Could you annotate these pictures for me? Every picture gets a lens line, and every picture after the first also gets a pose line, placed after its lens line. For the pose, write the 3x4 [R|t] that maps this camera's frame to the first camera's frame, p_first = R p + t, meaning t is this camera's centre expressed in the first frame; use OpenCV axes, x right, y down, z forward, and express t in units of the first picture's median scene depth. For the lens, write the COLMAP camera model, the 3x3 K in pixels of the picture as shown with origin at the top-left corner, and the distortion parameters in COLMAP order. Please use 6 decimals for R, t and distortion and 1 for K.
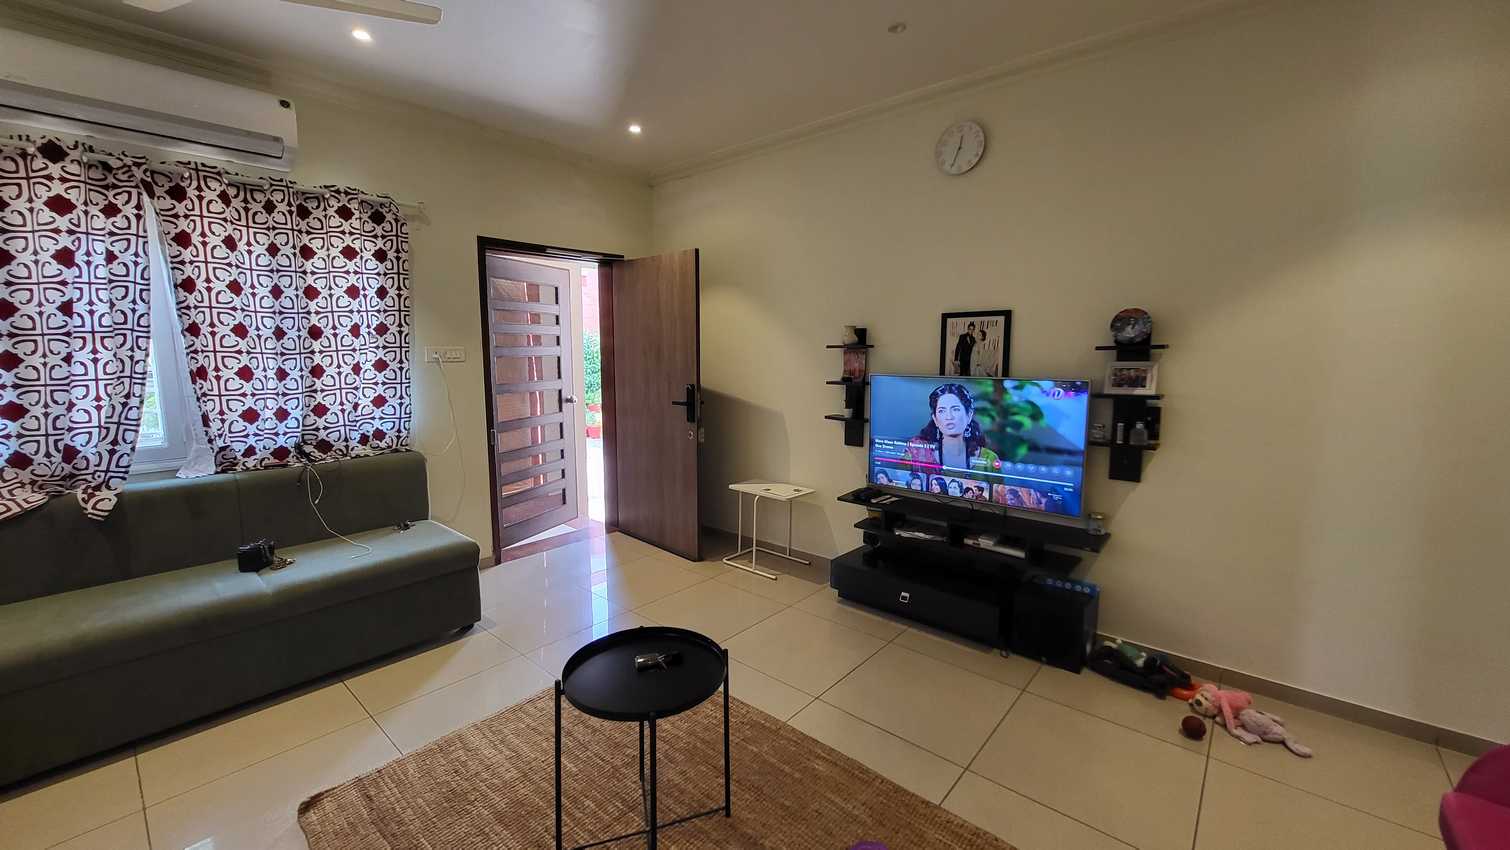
lens RADIAL K [[593.3, 0, 756.8], [0, 593.3, 419.3], [0, 0, 1]] dist [0.001069, 0.000008]
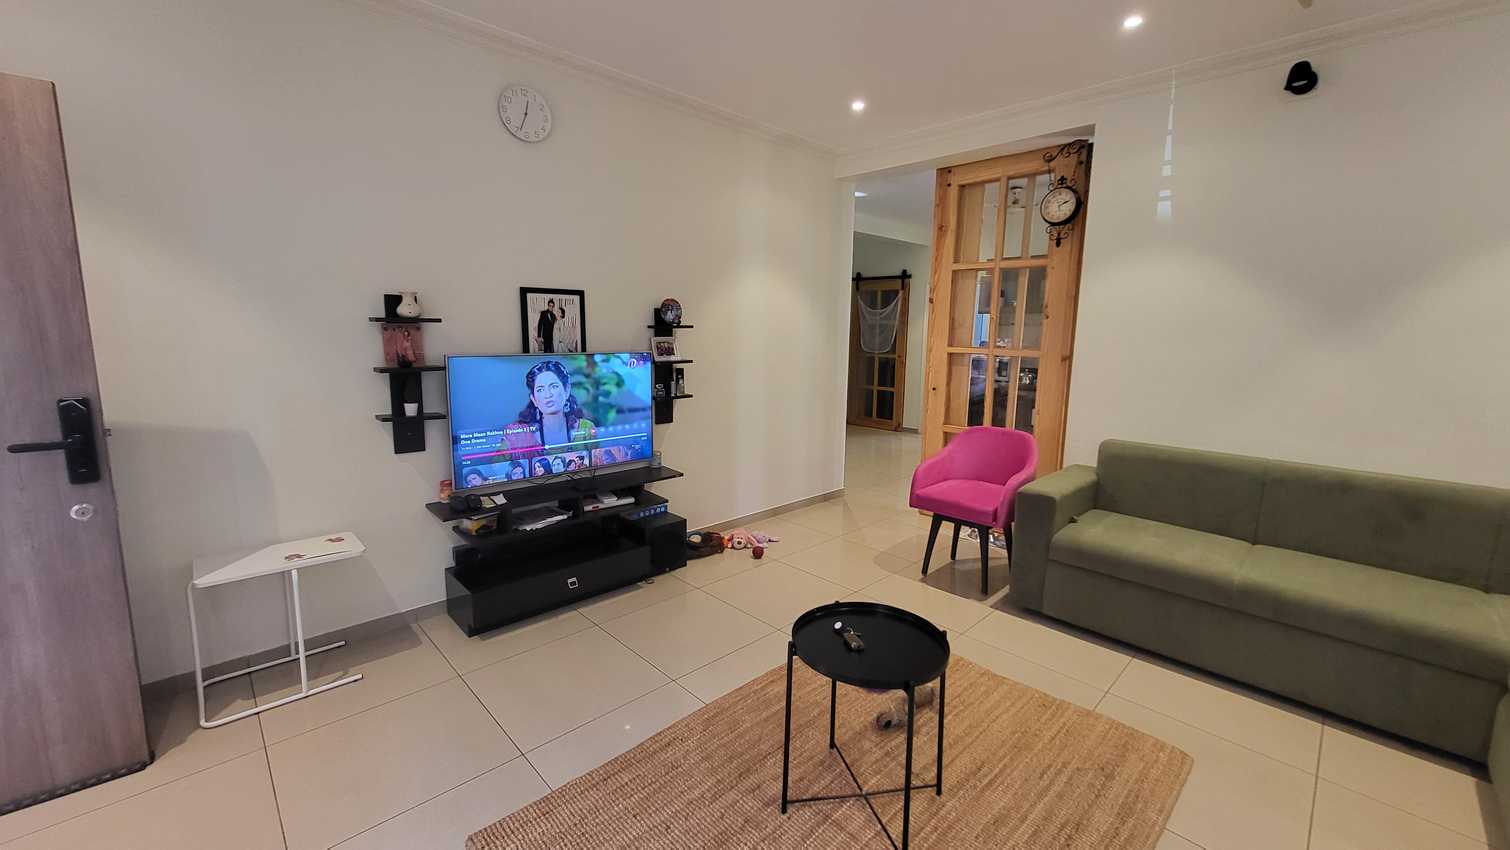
lens RADIAL K [[593.3, 0, 756.8], [0, 593.3, 419.3], [0, 0, 1]] dist [0.001069, 0.000008]
pose [[0.085361, -0.147732, 0.985337, -0.642804], [0.100417, 0.985186, 0.139011, -0.068429], [-0.991277, 0.087079, 0.098932, 0.581554]]
